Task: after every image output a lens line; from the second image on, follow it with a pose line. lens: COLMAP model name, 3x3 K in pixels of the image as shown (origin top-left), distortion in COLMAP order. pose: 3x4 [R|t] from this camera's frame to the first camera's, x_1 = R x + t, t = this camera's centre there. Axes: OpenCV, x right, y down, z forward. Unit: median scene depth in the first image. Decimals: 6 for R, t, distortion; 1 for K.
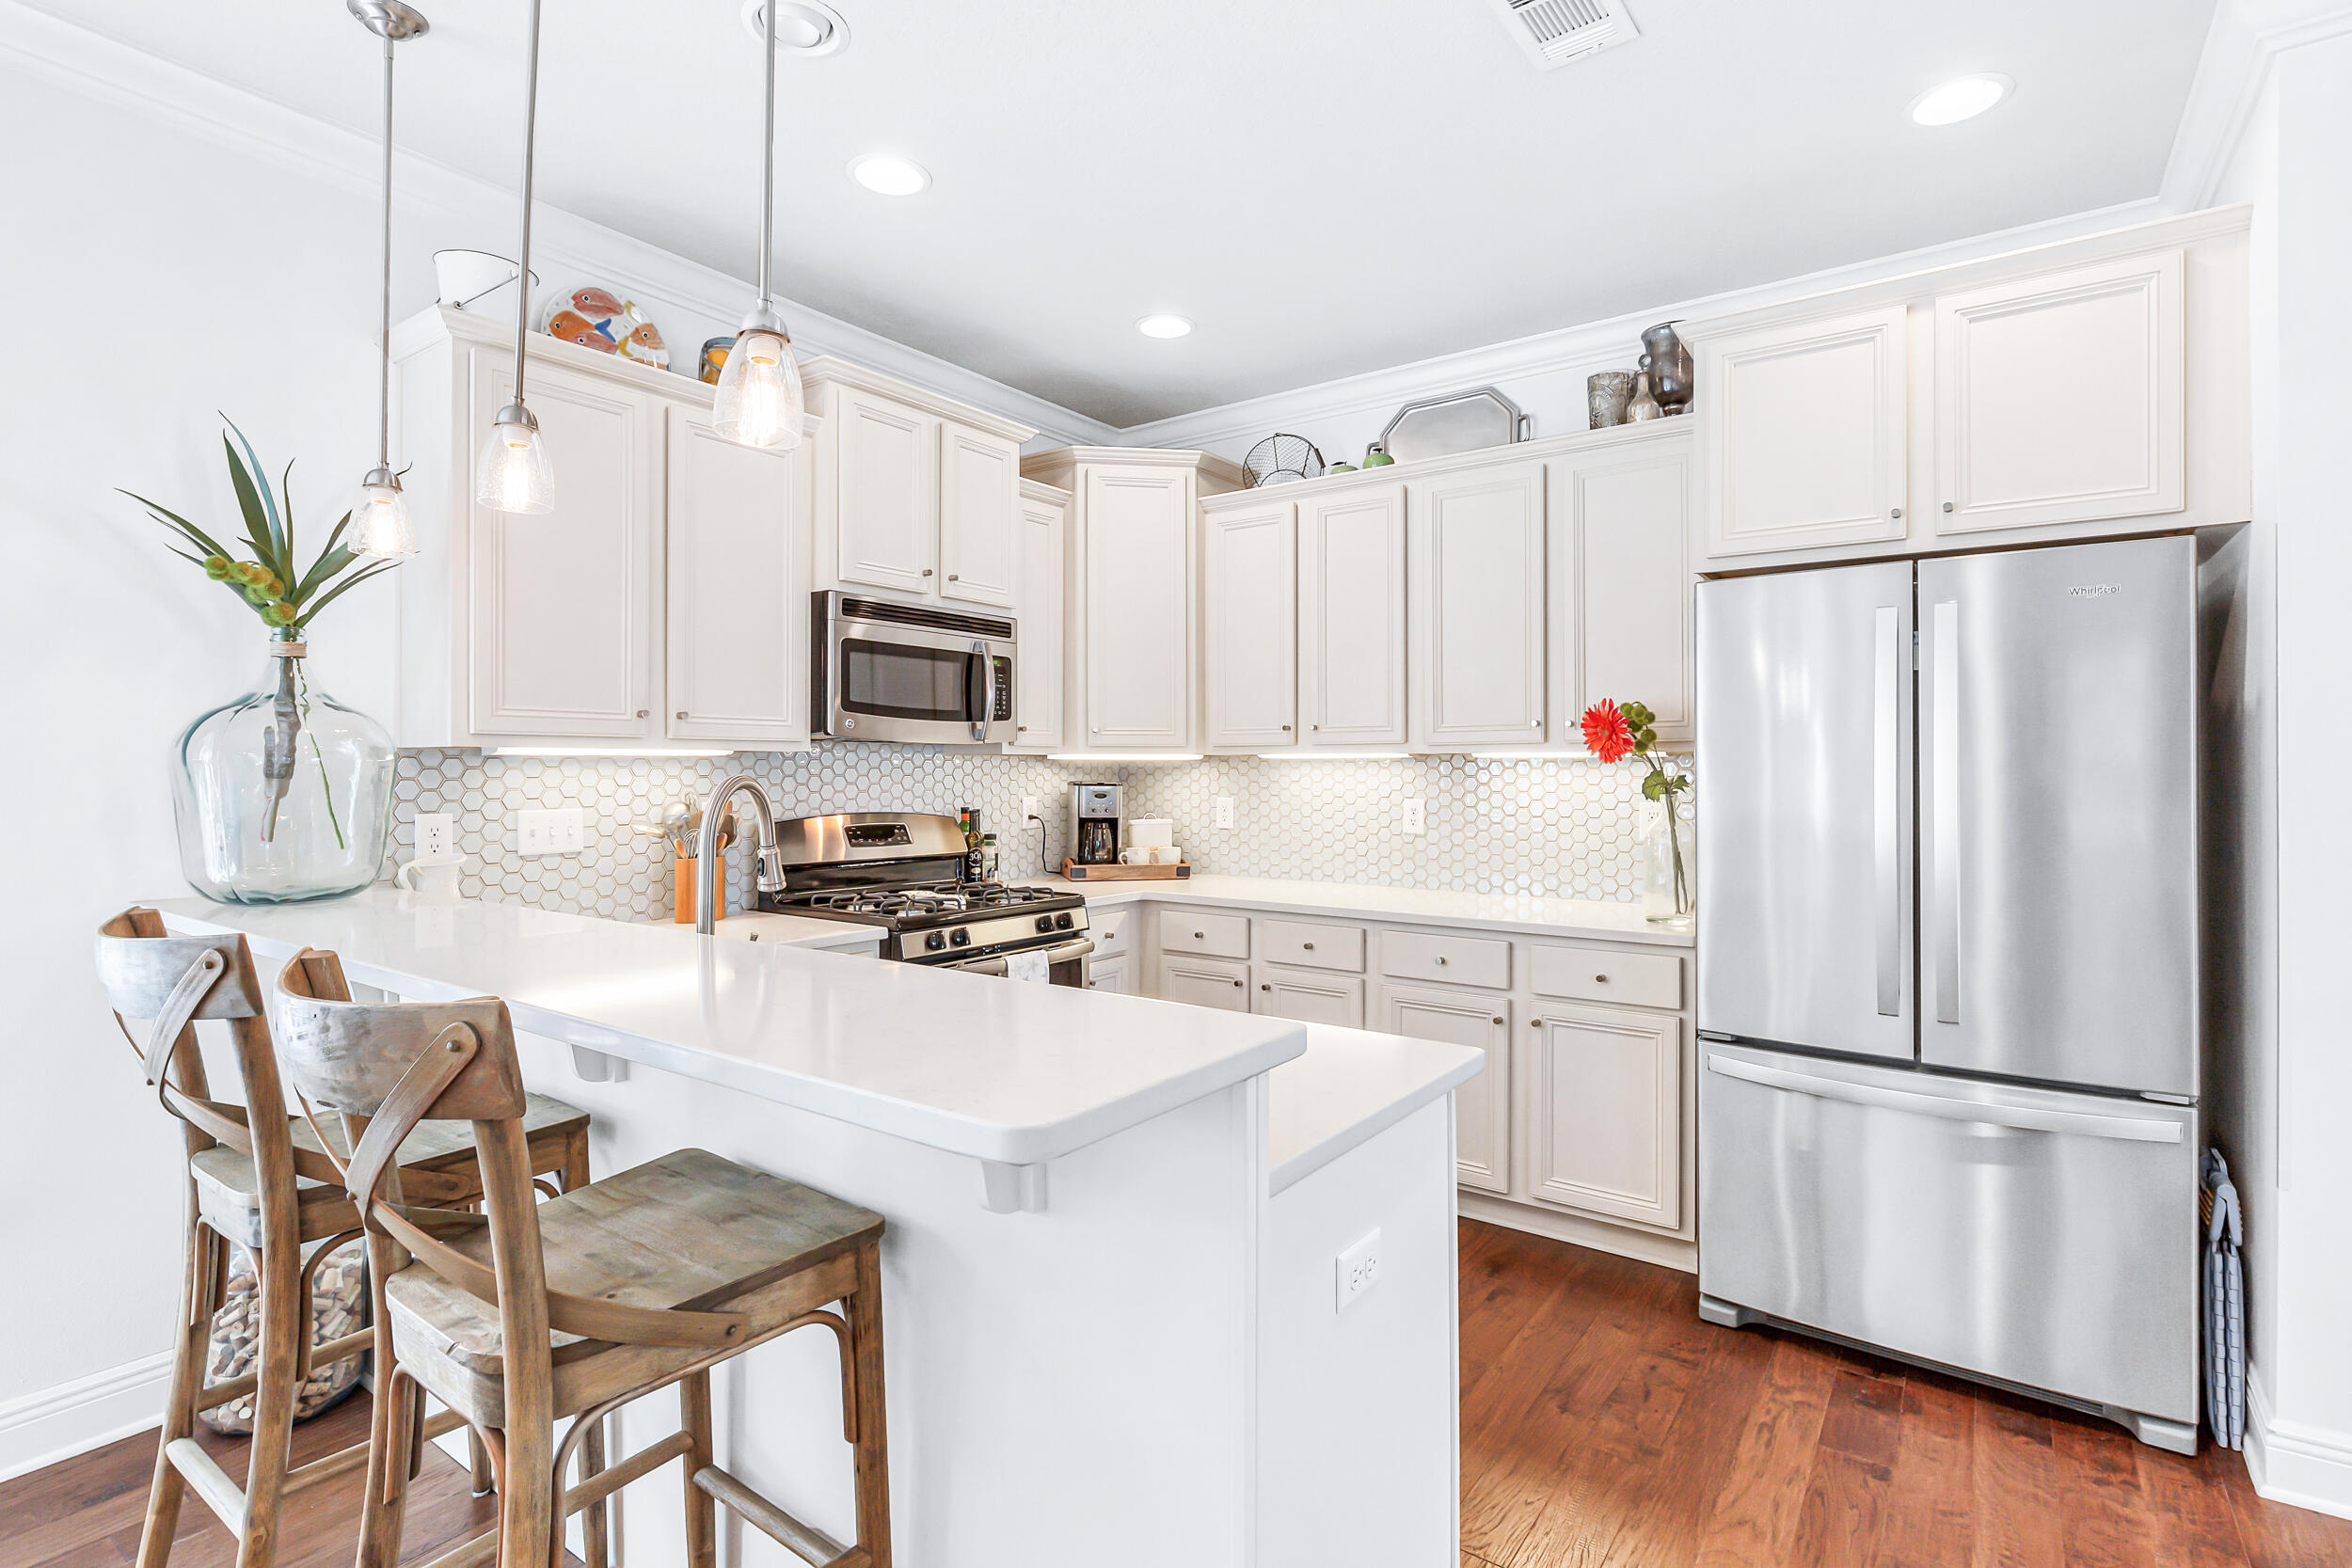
lens RADIAL K [[1119.4, 0, 1184.5], [0, 1119.4, 758.0], [0, 0, 1]] dist [0.000447, -0.000070]
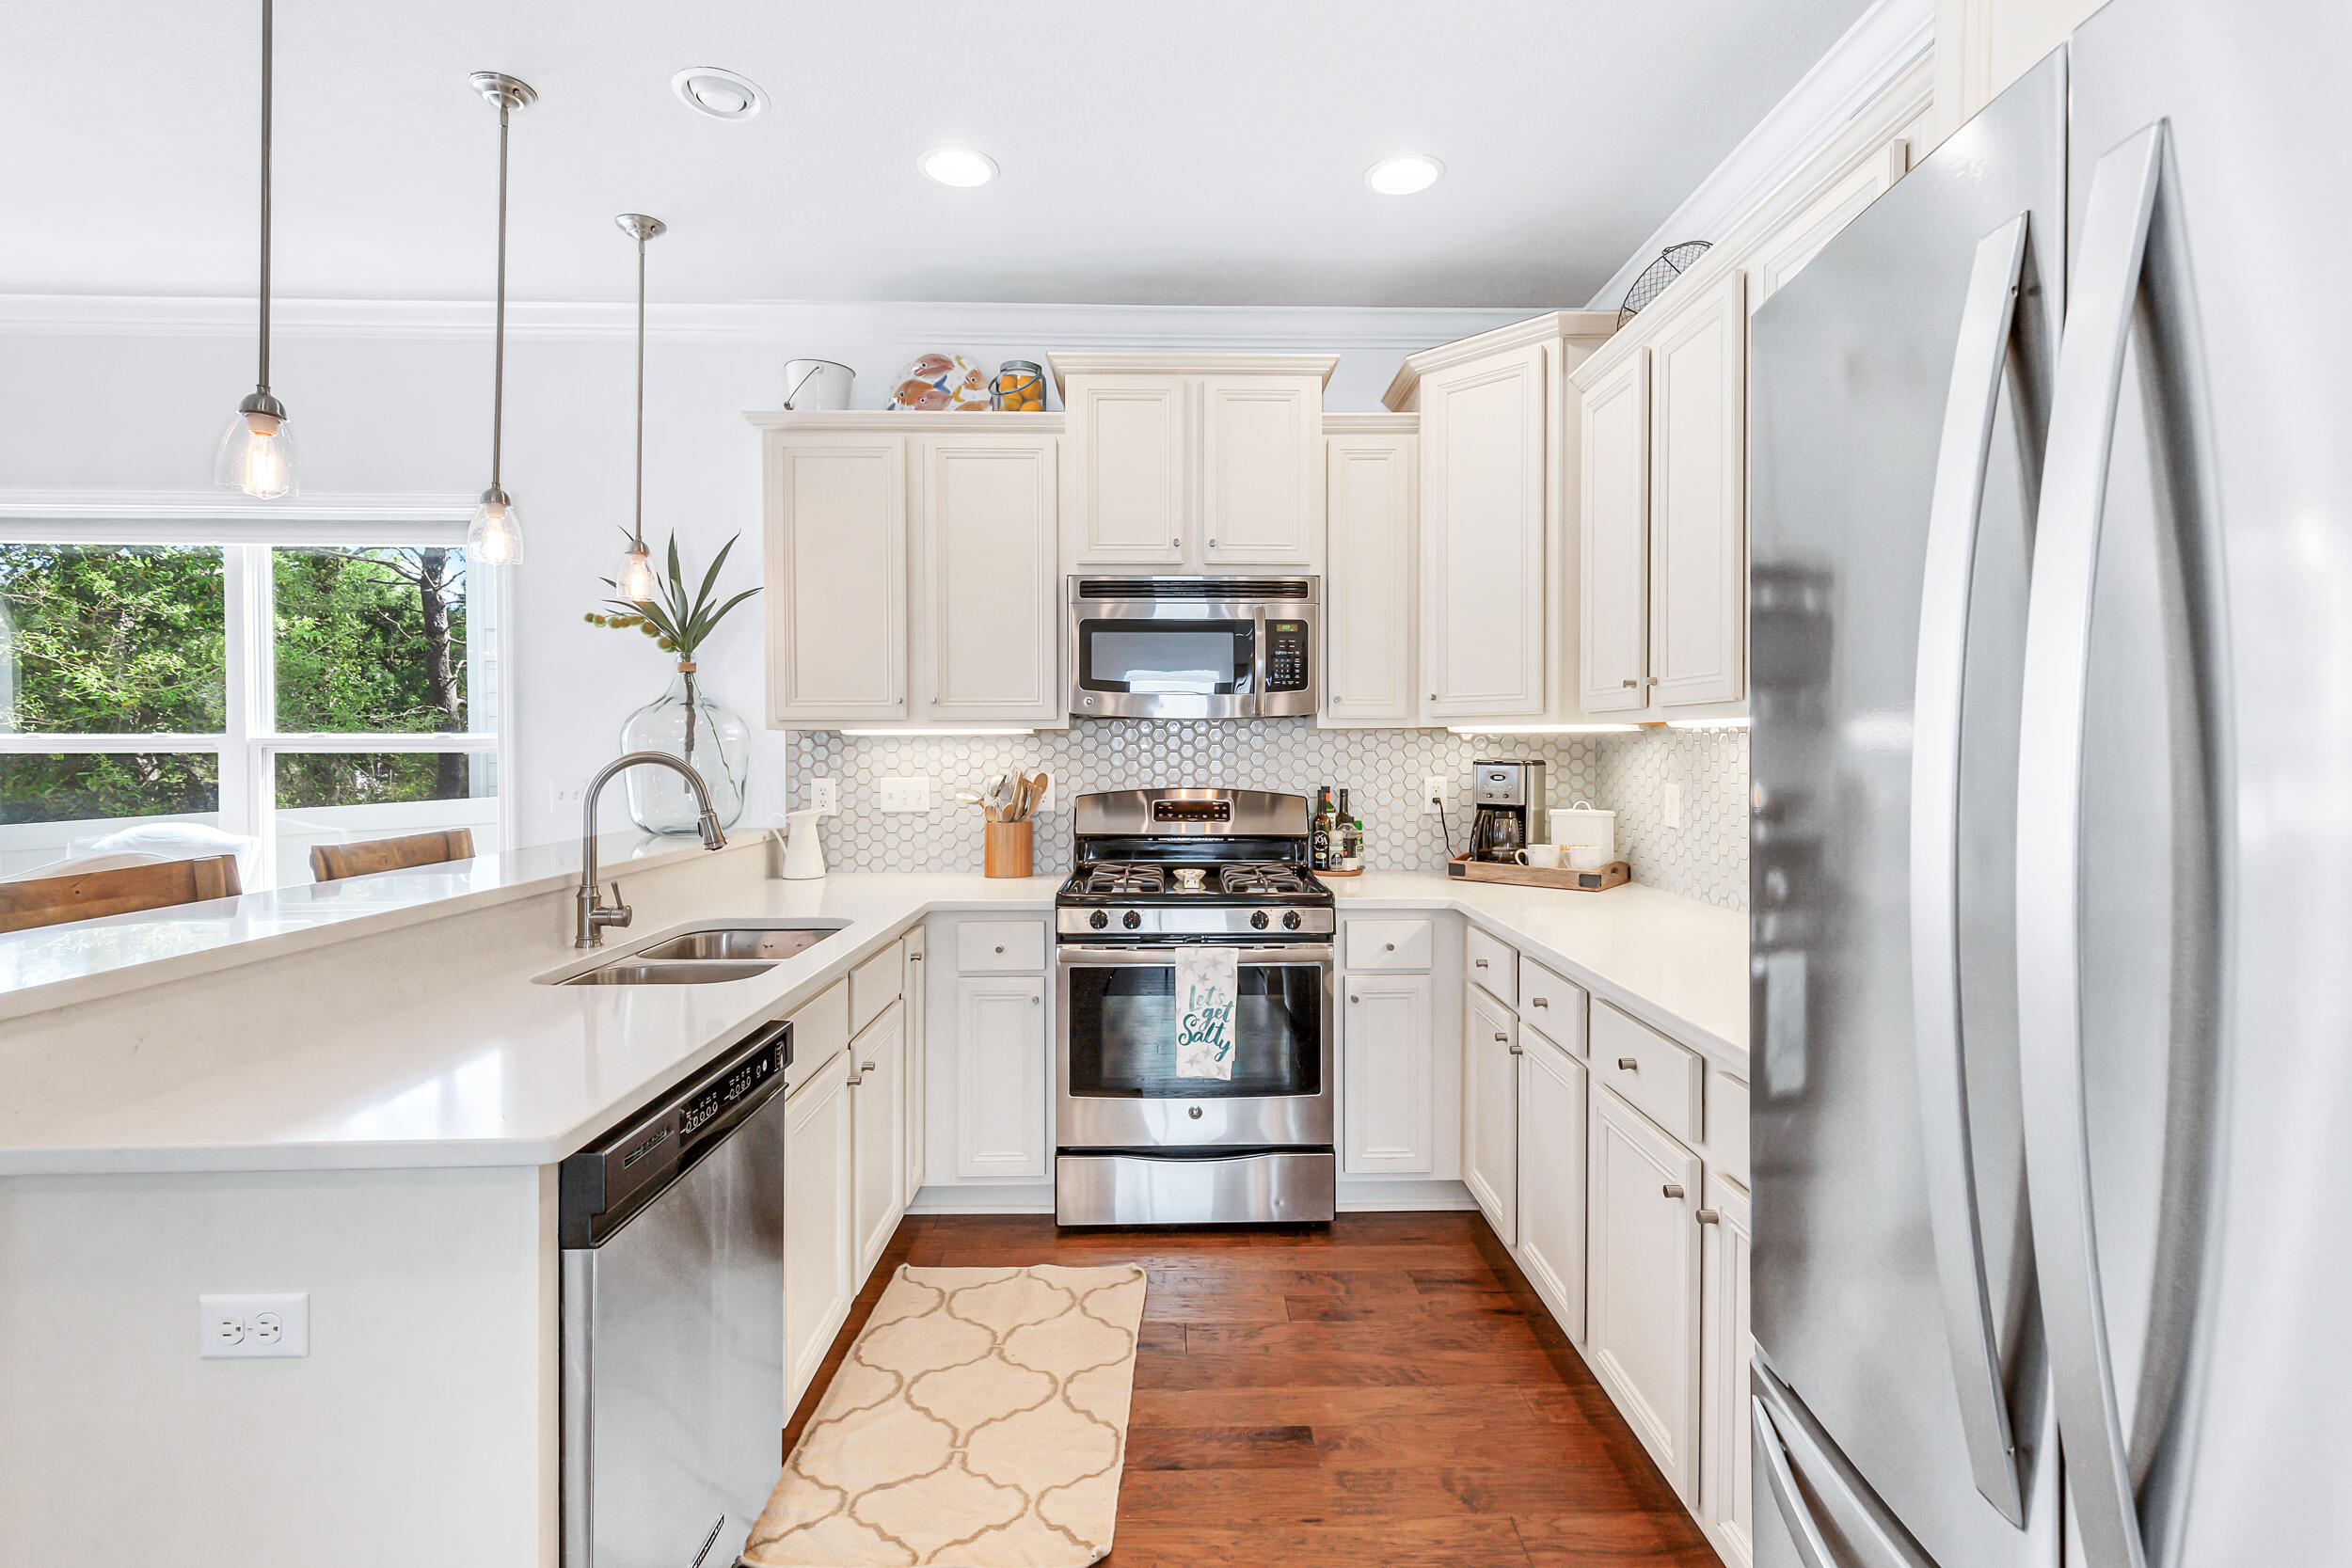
lens RADIAL K [[1081.1, 0, 1187.9], [0, 1081.1, 752.9], [0, 0, 1]] dist [0.011539, -0.001120]
pose [[0.603296, 0.006316, -0.797492, 0.549502], [0.010113, 0.999828, 0.015569, 0.001837], [0.797453, -0.017457, 0.603128, 0.462007]]
